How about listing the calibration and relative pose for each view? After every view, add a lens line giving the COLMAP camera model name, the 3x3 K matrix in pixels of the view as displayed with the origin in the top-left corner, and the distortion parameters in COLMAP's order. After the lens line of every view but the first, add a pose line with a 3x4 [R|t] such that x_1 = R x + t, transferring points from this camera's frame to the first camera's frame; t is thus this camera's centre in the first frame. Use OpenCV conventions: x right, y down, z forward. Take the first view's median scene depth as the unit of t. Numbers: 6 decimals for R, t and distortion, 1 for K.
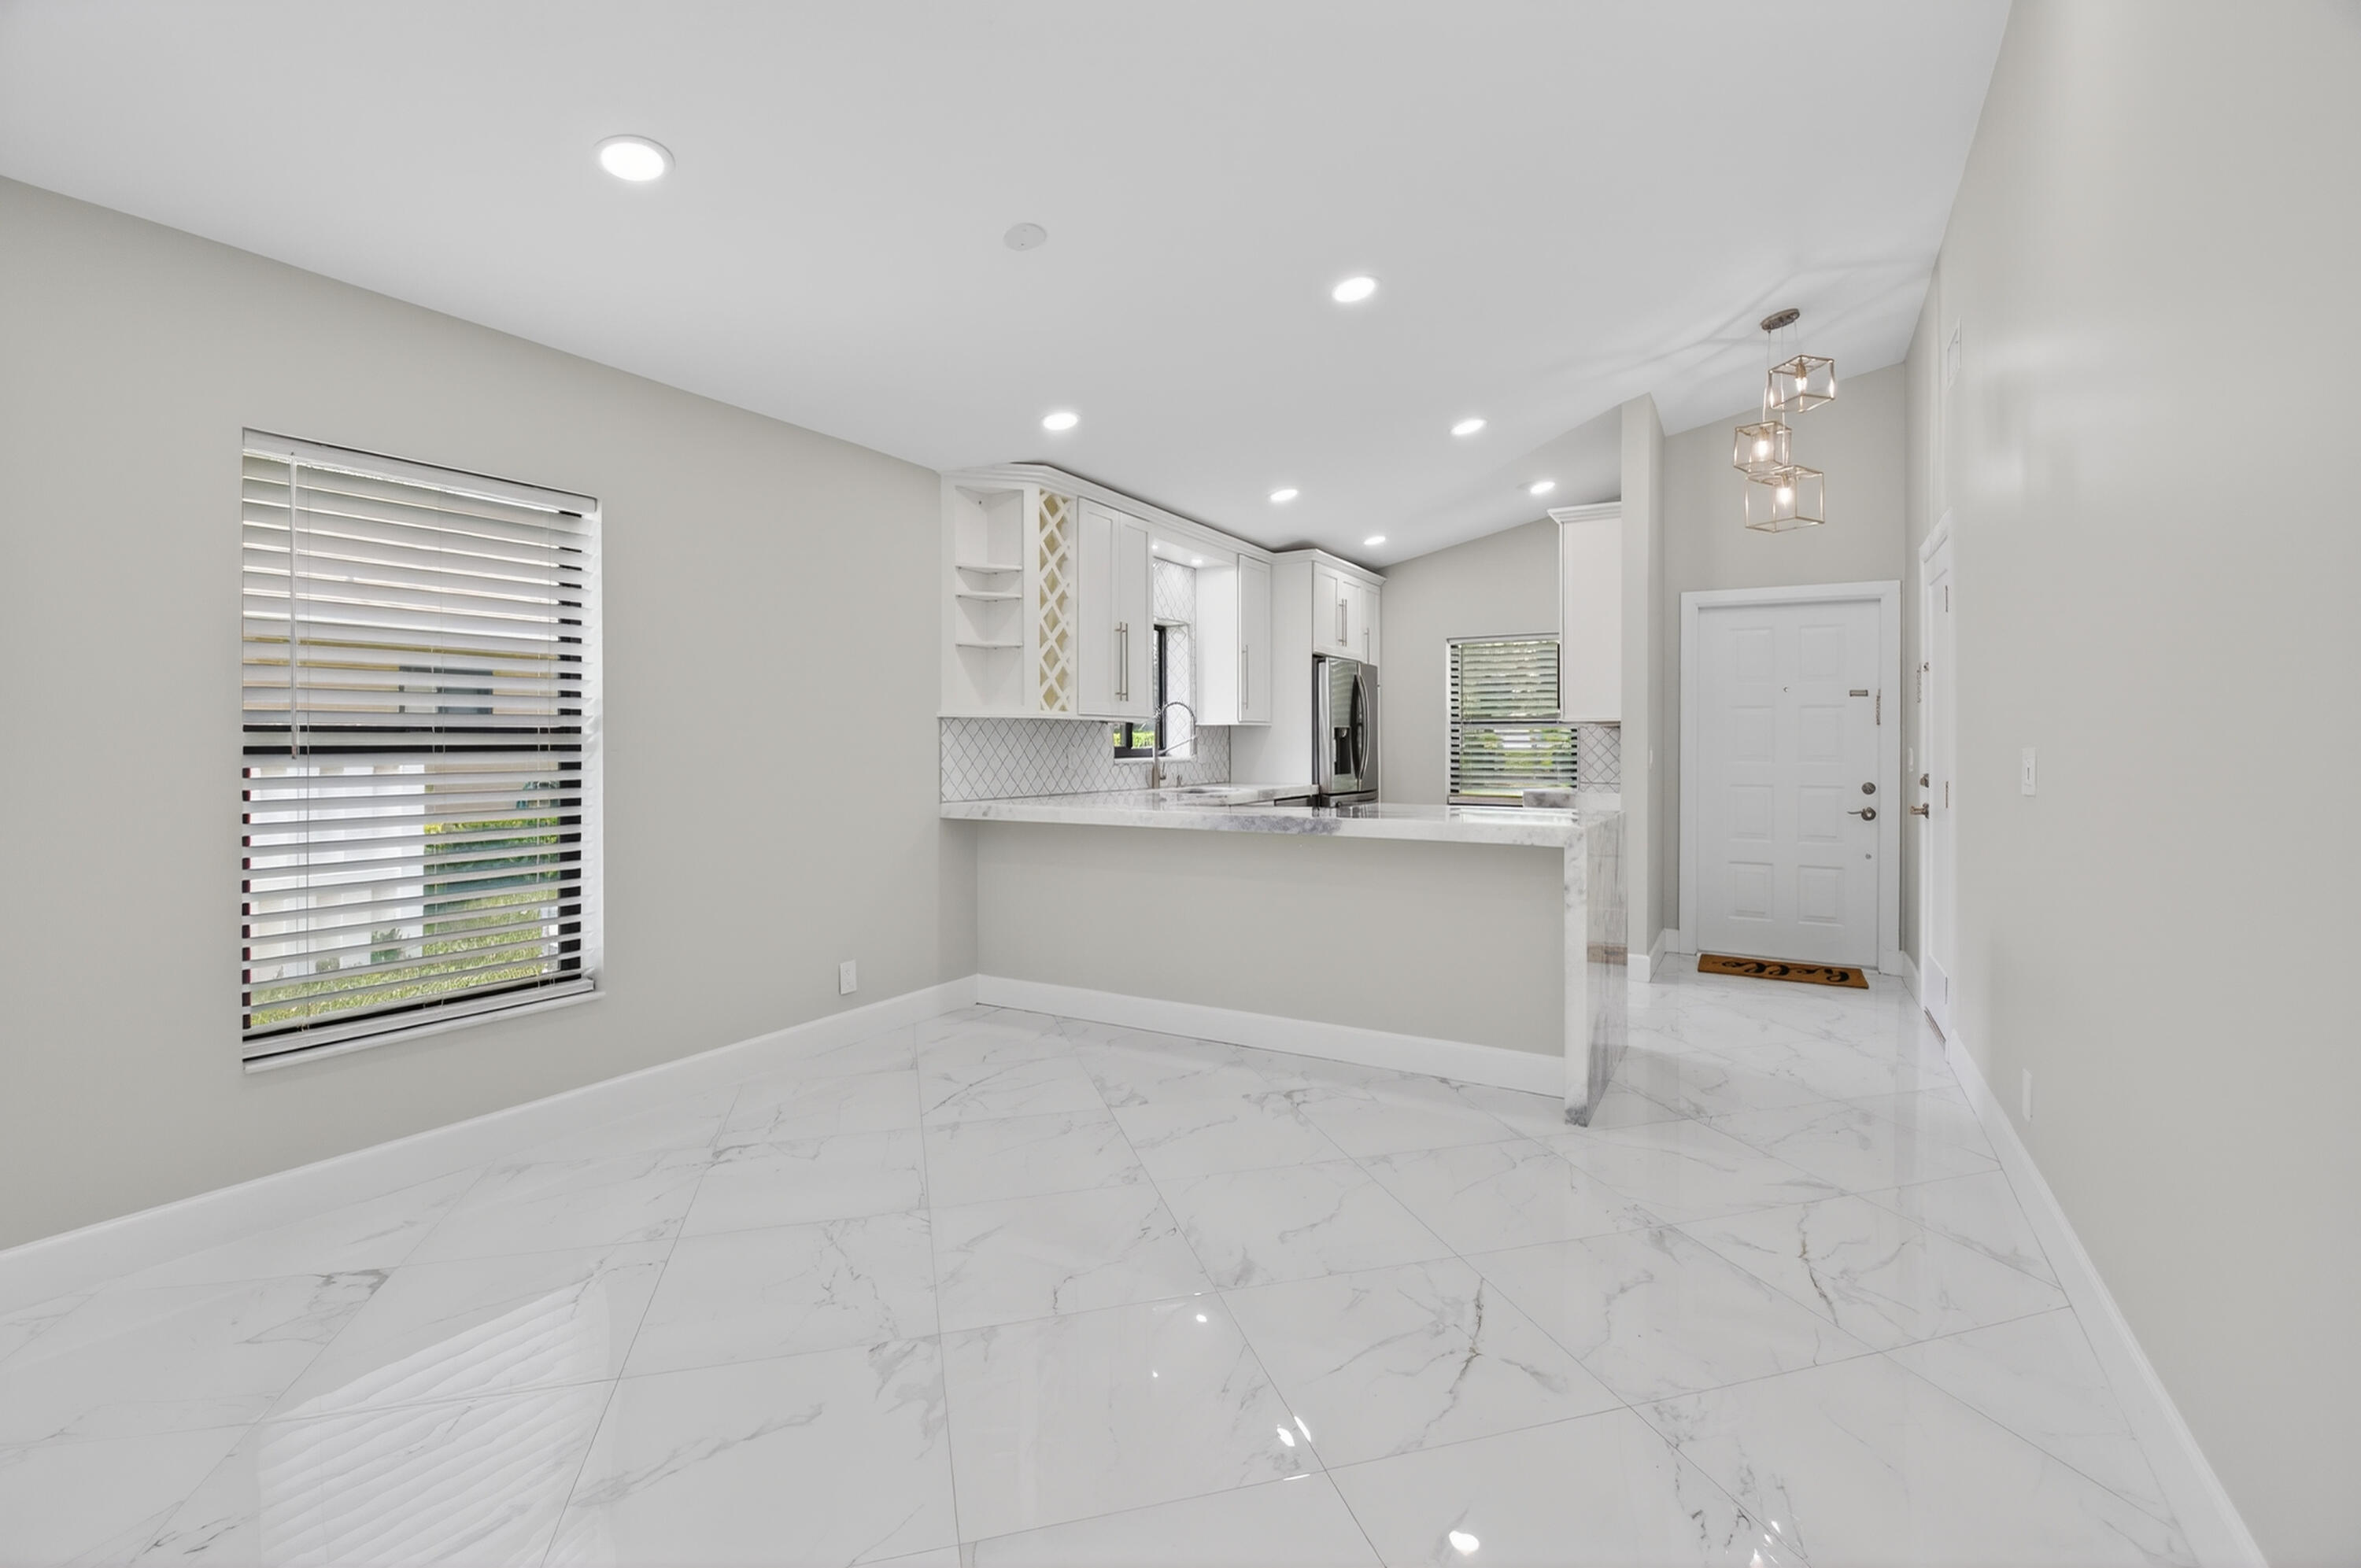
lens RADIAL K [[1041.2, 0, 1173.2], [0, 1041.2, 744.9], [0, 0, 1]] dist [0.001926, -0.014900]
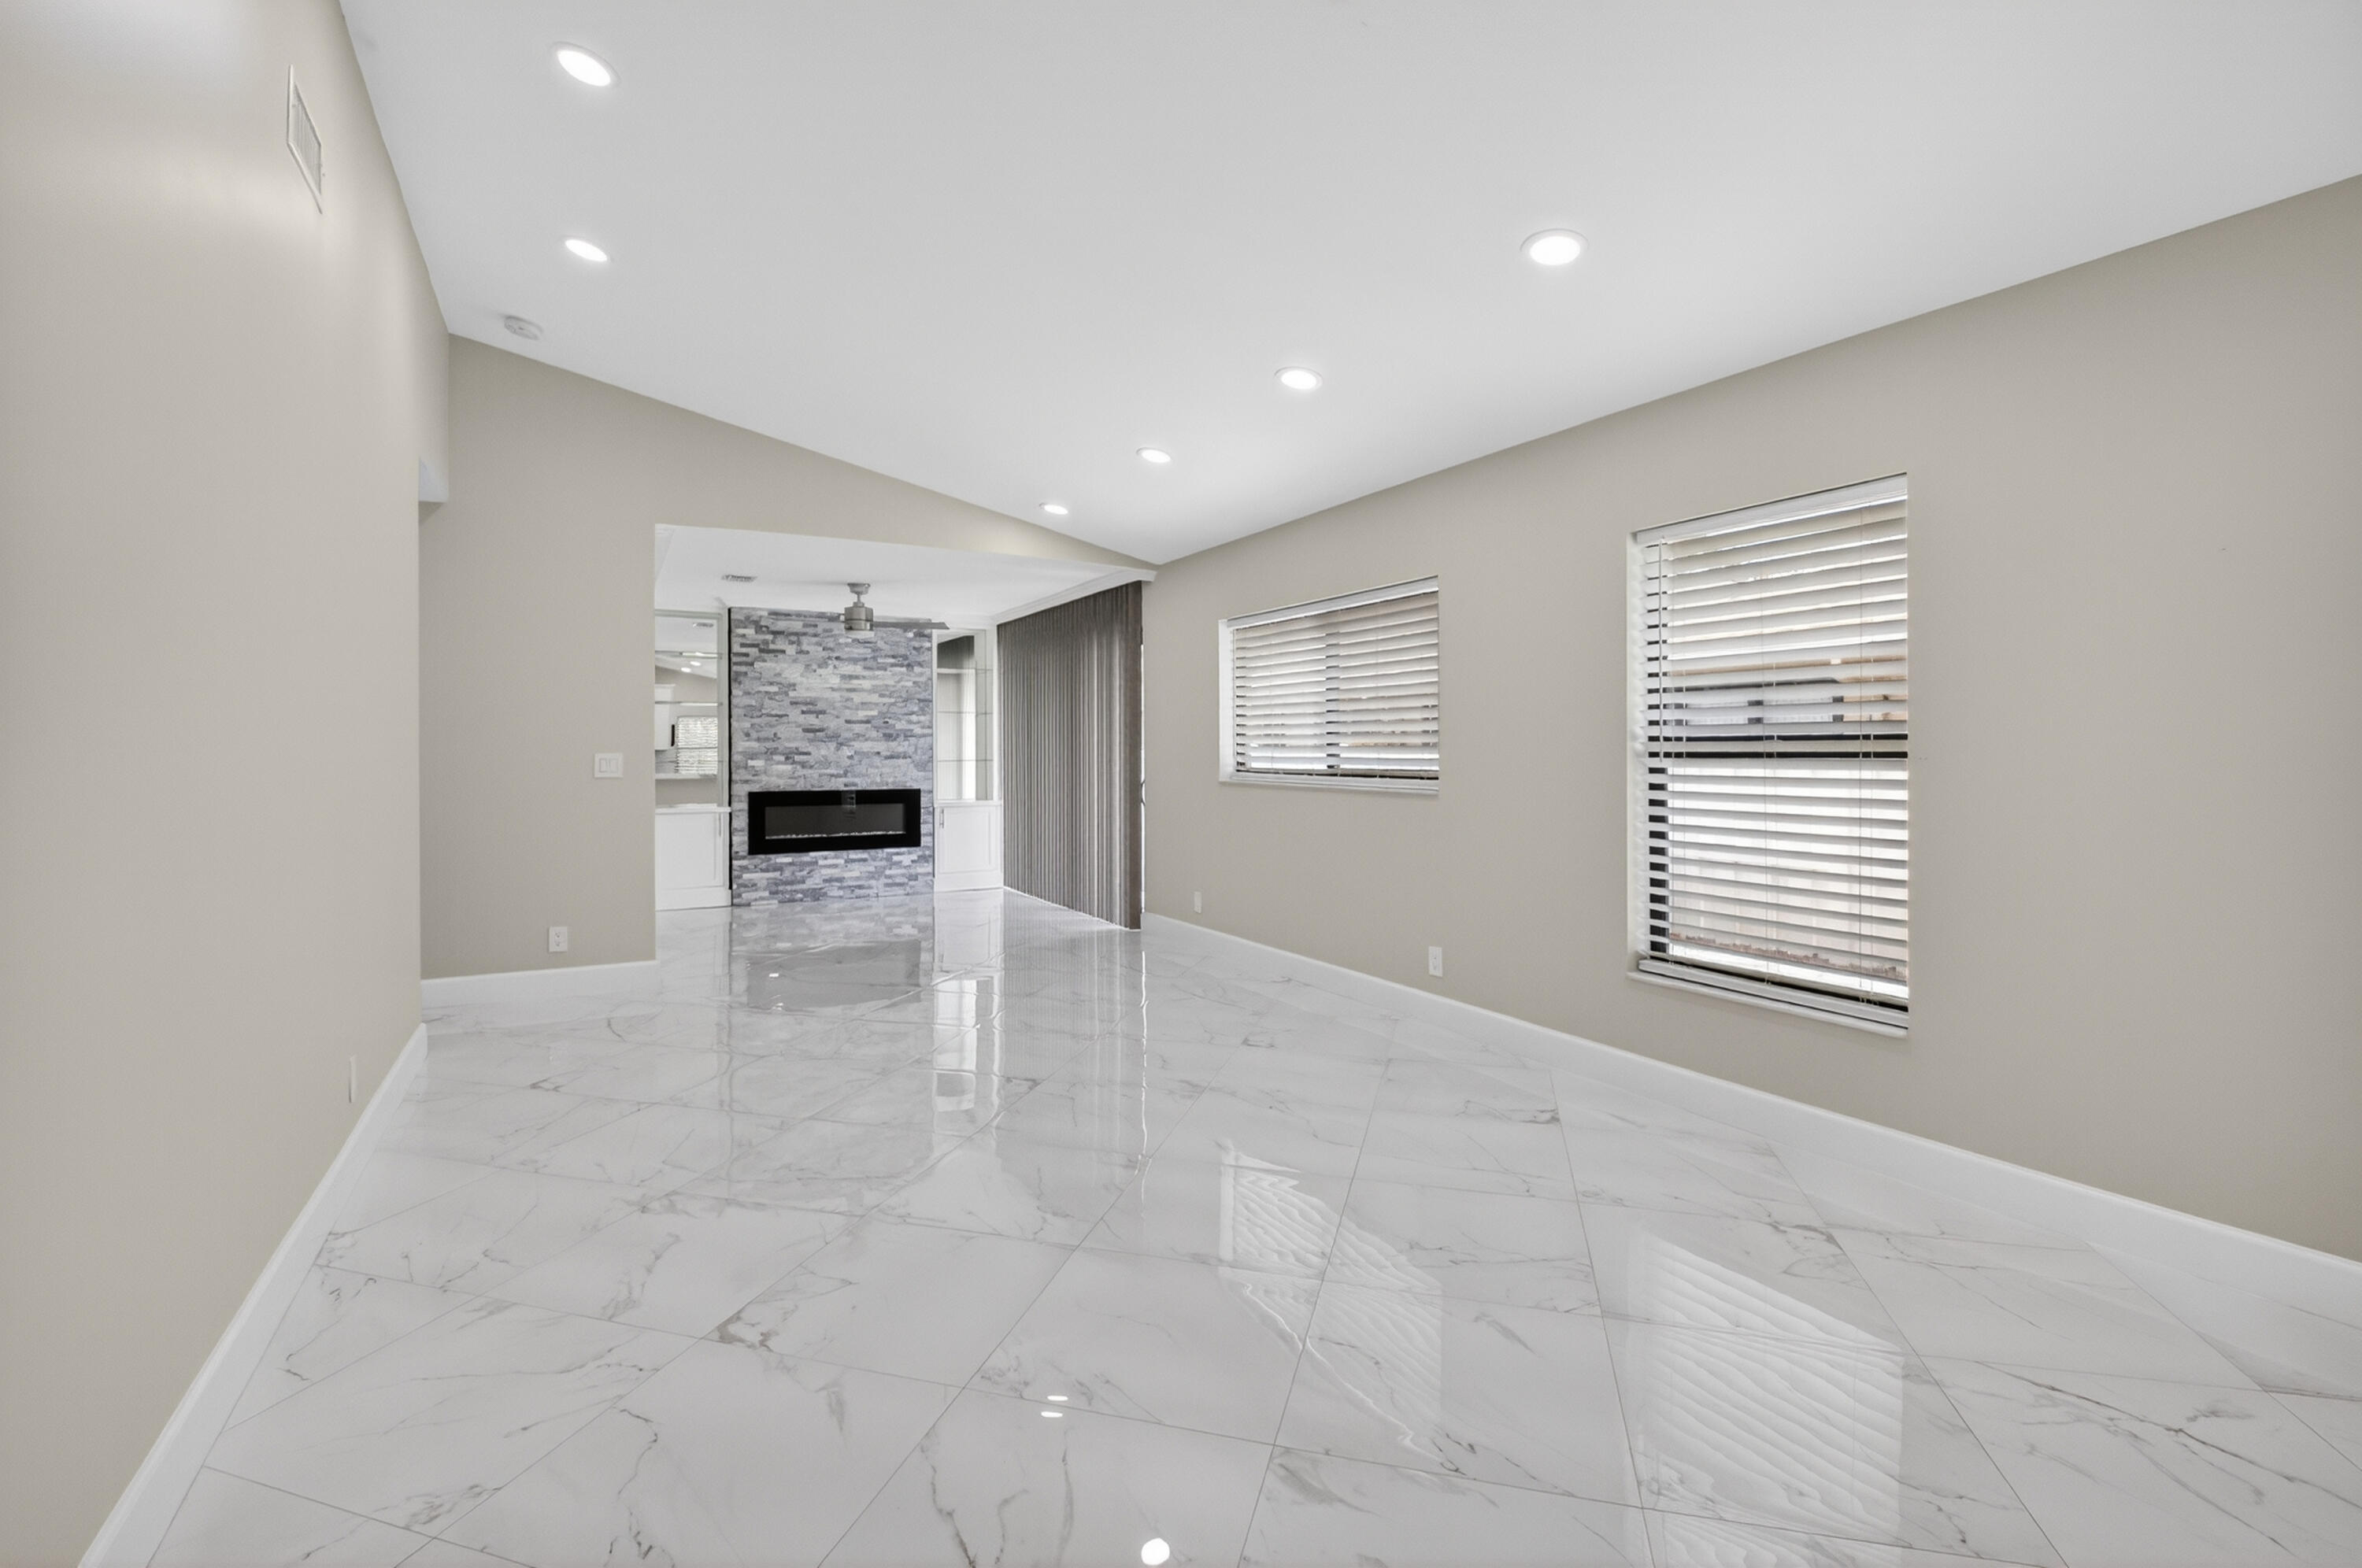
lens RADIAL K [[1041.7, 0, 1187.0], [0, 1041.7, 748.1], [0, 0, 1]] dist [0.001926, -0.014900]
pose [[-0.504738, -0.001536, -0.863271, 0.360697], [-0.002403, 0.999997, -0.000373, -0.001001], [0.863269, 0.001886, -0.504740, 0.638060]]
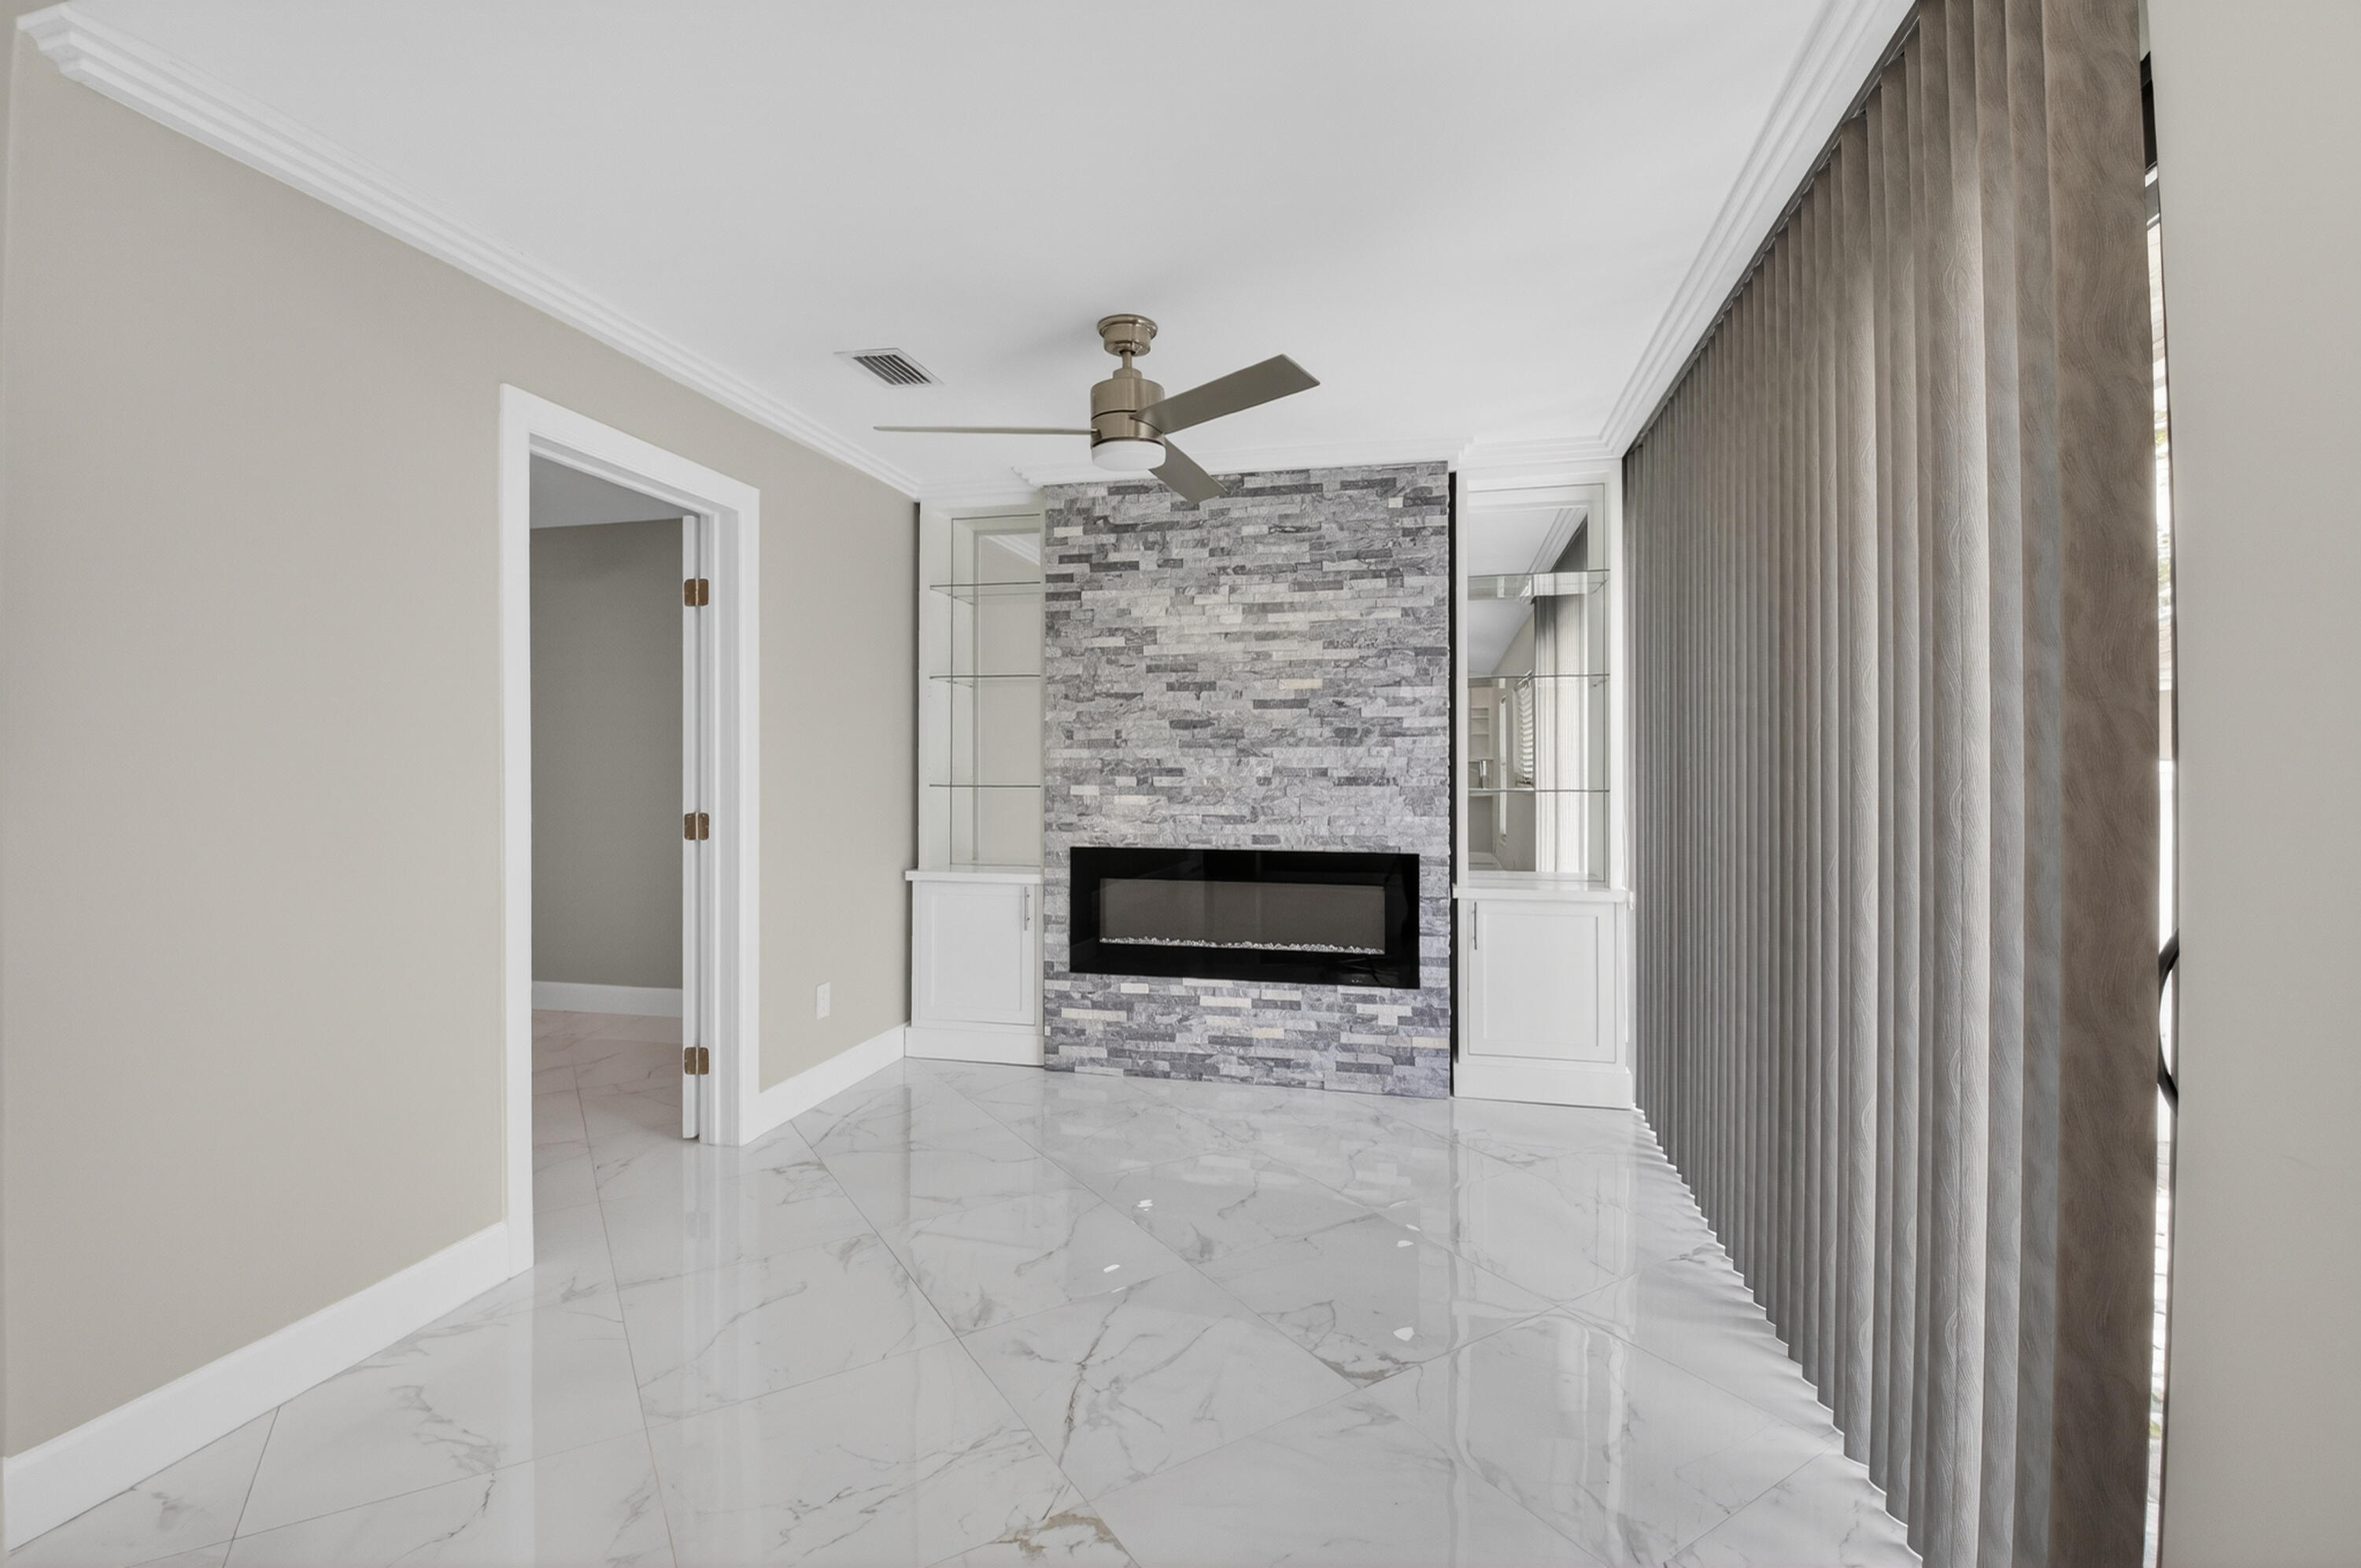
lens RADIAL K [[1041.2, 0, 1192.1], [0, 1041.2, 769.3], [0, 0, 1]] dist [0.001926, -0.014900]
pose [[-0.954958, -0.005663, -0.296687, -0.592049], [-0.004902, 0.999983, -0.003308, 0.009458], [0.296700, -0.001705, -0.954969, 0.010642]]
